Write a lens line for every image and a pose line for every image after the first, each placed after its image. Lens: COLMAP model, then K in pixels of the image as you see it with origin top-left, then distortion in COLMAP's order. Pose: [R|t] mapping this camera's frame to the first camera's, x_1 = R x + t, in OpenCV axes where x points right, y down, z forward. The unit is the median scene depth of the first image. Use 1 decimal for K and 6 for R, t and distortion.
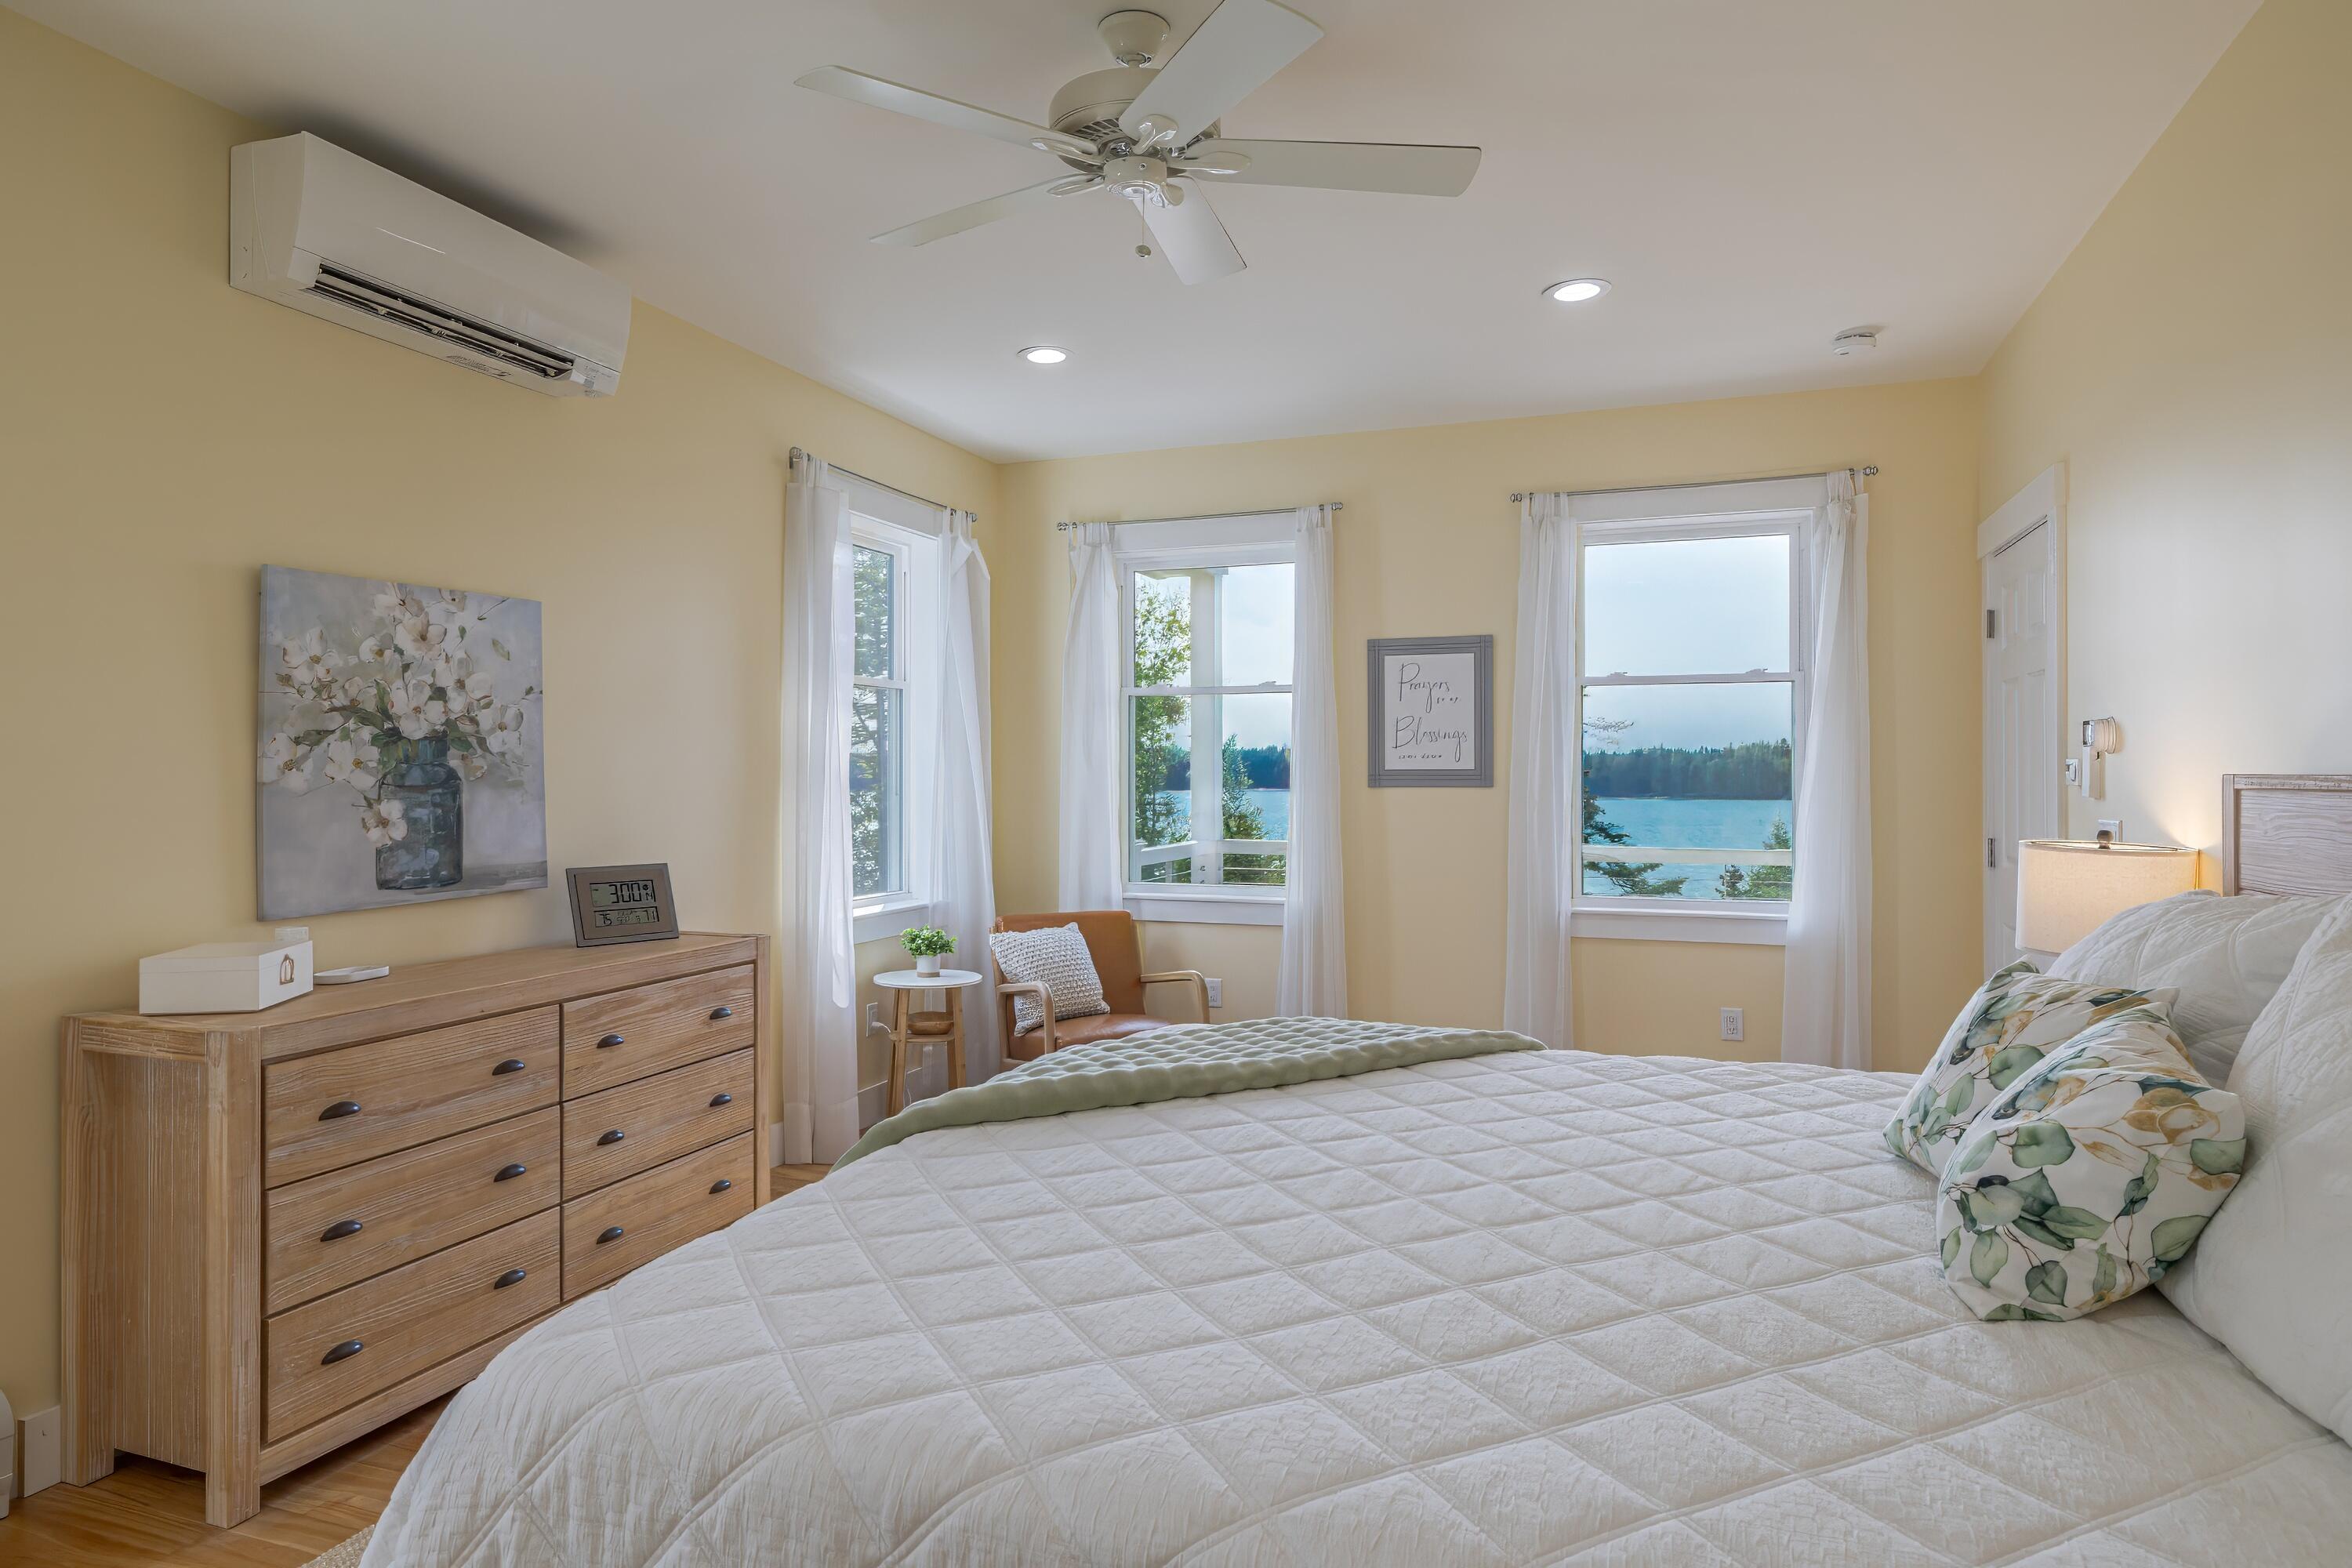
lens RADIAL K [[1329.4, 0, 1173.8], [0, 1329.4, 783.2], [0, 0, 1]] dist [0.000948, 0.000645]
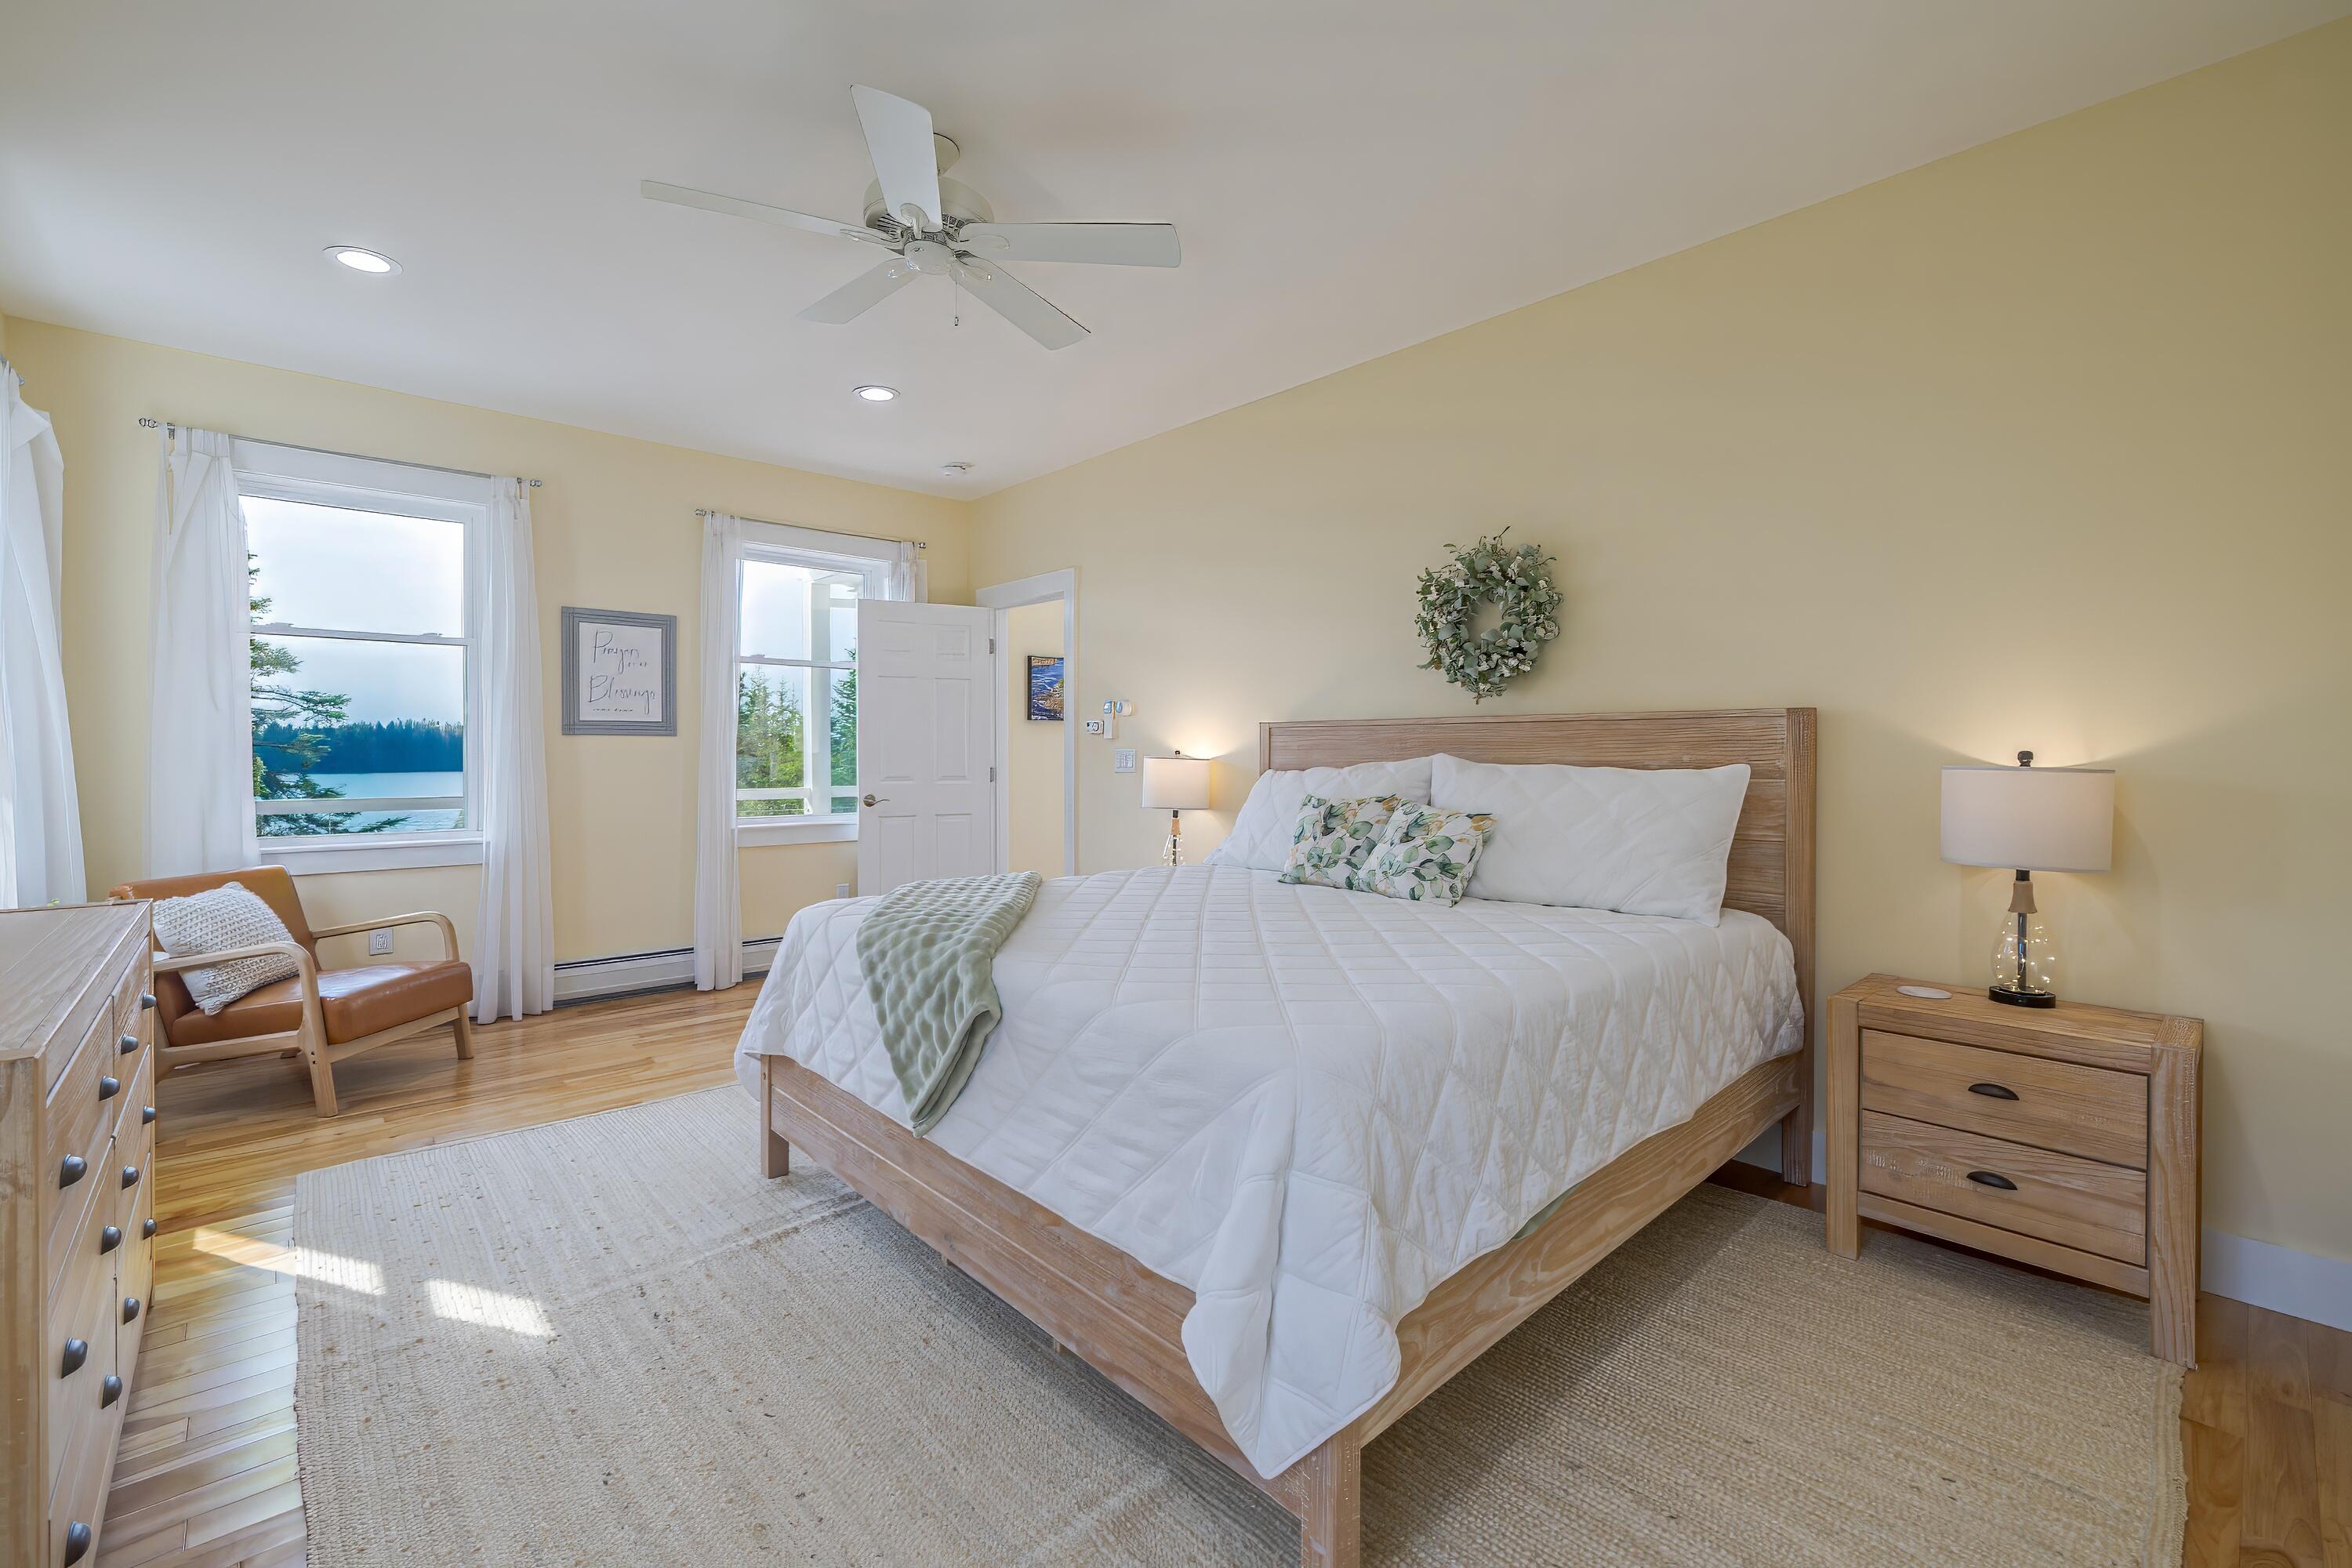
lens RADIAL K [[994.5, 0, 1168.2], [0, 994.5, 761.8], [0, 0, 1]] dist [-0.001032, 0.001180]
pose [[0.458565, -0.007423, 0.888630, -0.605843], [0.002915, 0.999972, 0.006848, 0.034896], [-0.888656, -0.000550, 0.458574, 0.231502]]
